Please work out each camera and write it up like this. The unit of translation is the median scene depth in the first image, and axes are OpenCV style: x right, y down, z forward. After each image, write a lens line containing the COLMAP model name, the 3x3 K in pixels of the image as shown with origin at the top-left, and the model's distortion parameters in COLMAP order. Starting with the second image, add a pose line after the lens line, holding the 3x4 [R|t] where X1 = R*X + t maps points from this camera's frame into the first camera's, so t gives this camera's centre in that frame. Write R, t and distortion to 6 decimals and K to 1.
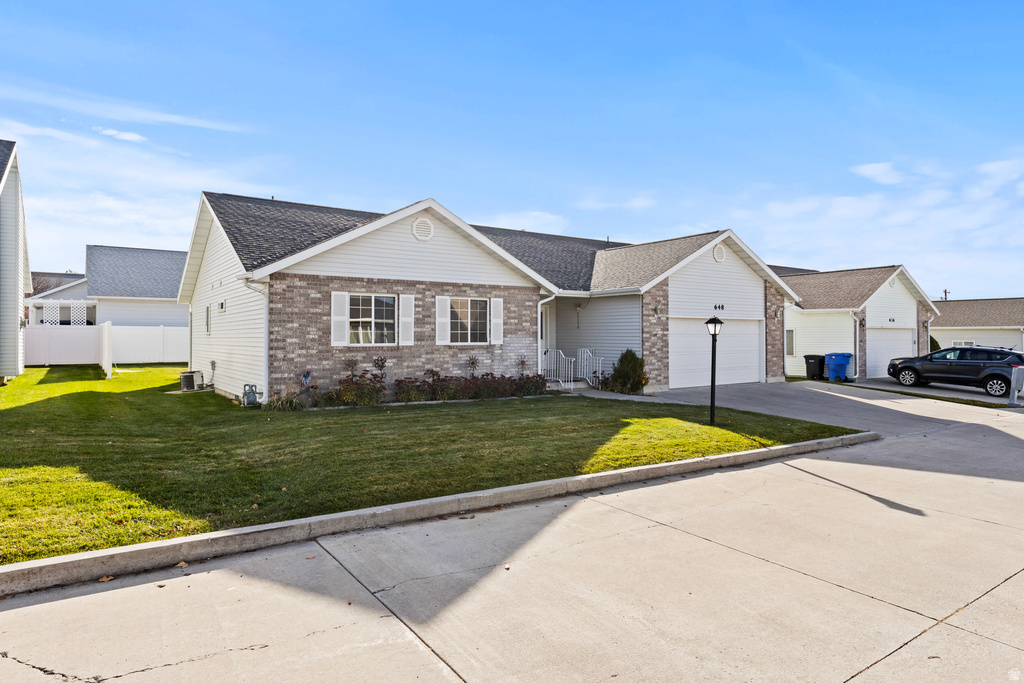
lens RADIAL K [[596.3, 0, 515.1], [0, 596.3, 335.2], [0, 0, 1]] dist [0.000003, 0.000063]
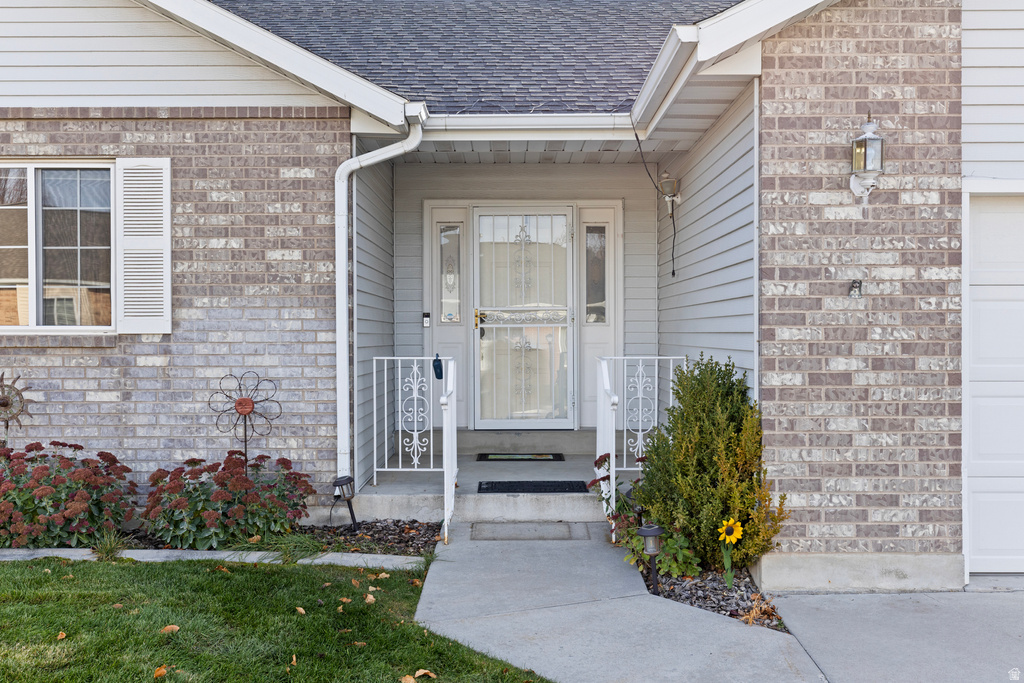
lens RADIAL K [[979.5, 0, 516.5], [0, 979.5, 345.4], [0, 0, 1]] dist [0.002378, 0.000000]
pose [[0.819378, 0.006086, -0.573221, 0.342583], [0.001165, 0.999924, 0.012281, 0.014966], [0.573252, -0.010731, 0.819309, 0.721118]]
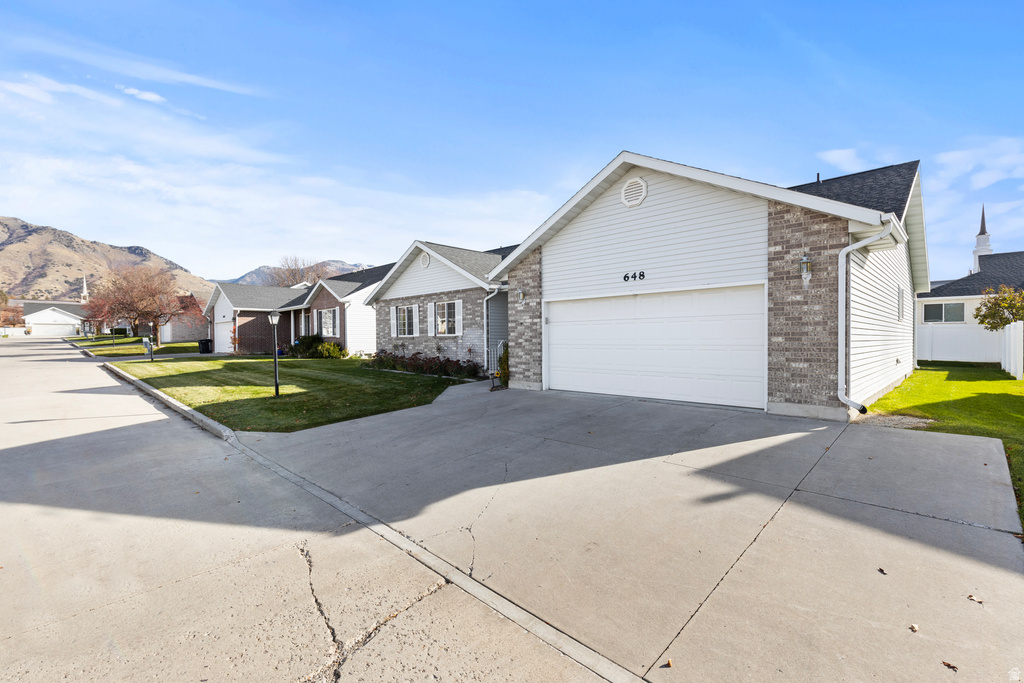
lens RADIAL K [[462.7, 0, 505.6], [0, 462.7, 342.4], [0, 0, 1]] dist [0.006473, -0.000882]
pose [[0.166819, 0.006724, -0.985965, 0.949773], [0.009917, 0.999915, 0.008497, 0.021972], [0.985938, -0.011195, 0.166738, 0.908093]]
